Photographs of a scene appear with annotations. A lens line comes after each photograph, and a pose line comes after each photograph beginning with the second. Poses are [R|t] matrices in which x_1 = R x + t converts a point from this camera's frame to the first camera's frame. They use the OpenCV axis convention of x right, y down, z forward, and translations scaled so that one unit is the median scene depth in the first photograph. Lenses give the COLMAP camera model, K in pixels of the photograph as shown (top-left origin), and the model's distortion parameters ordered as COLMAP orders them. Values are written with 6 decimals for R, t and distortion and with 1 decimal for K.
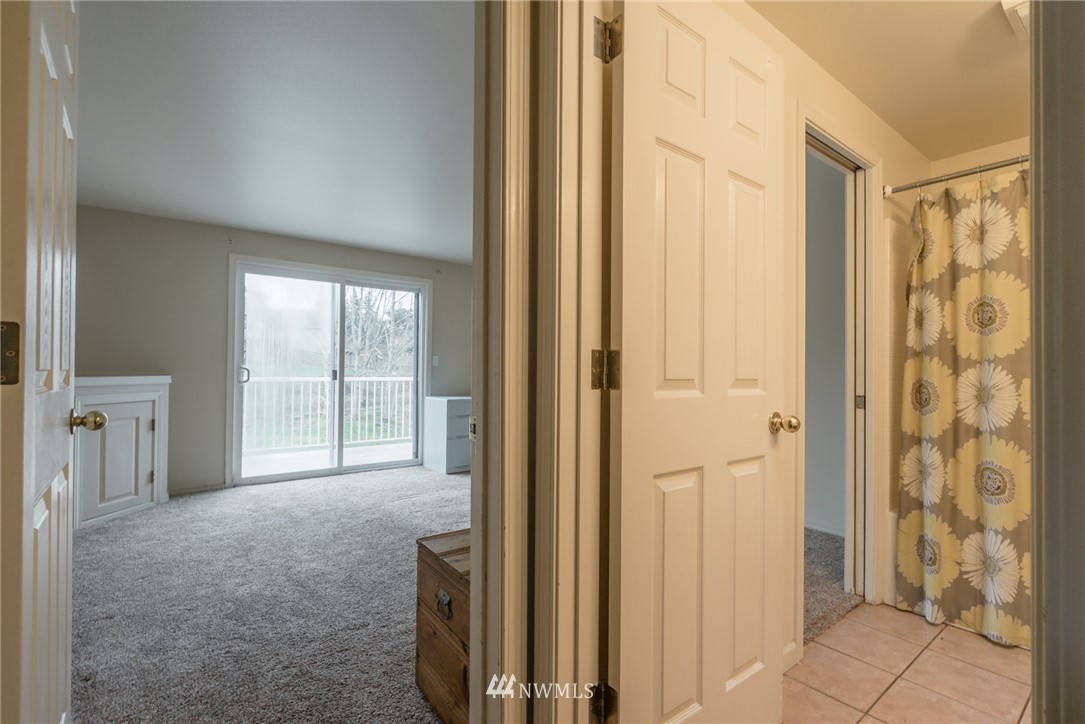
lens RADIAL K [[493.3, 0, 546.1], [0, 493.3, 364.5], [0, 0, 1]] dist [-0.000137, 0.001045]
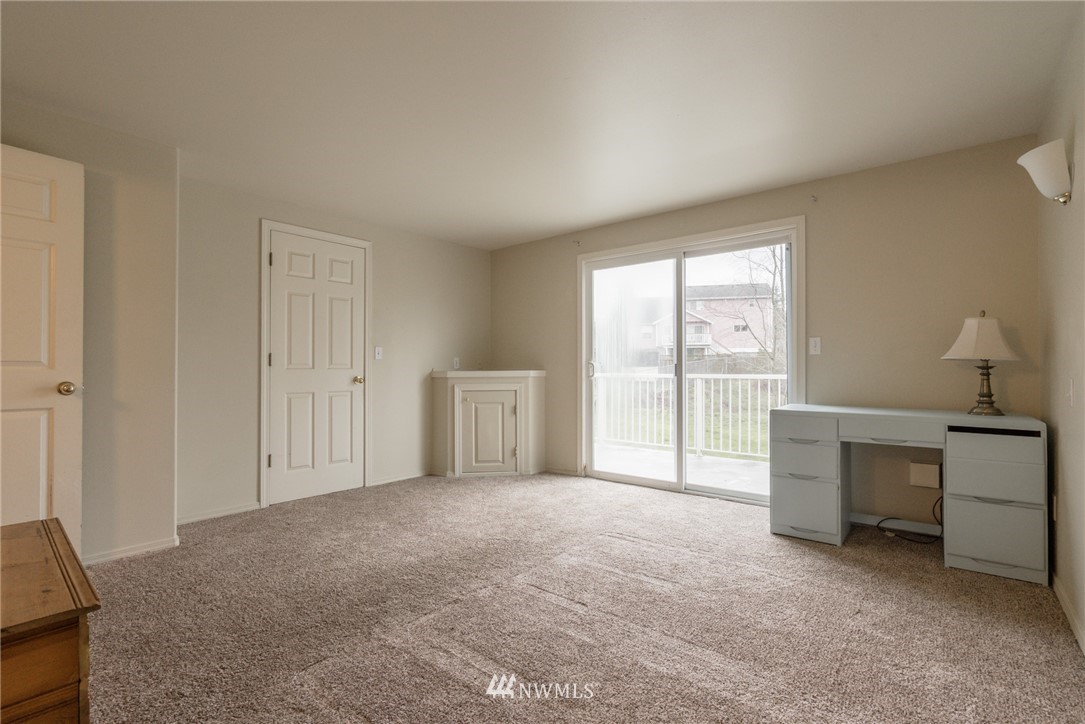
lens RADIAL K [[493.3, 0, 546.1], [0, 493.3, 364.5], [0, 0, 1]] dist [-0.000137, 0.001045]
pose [[0.214382, -0.020504, -0.976535, 0.123566], [0.015309, 0.999727, -0.017630, 0.008489], [0.976630, -0.011170, 0.214637, 0.226288]]
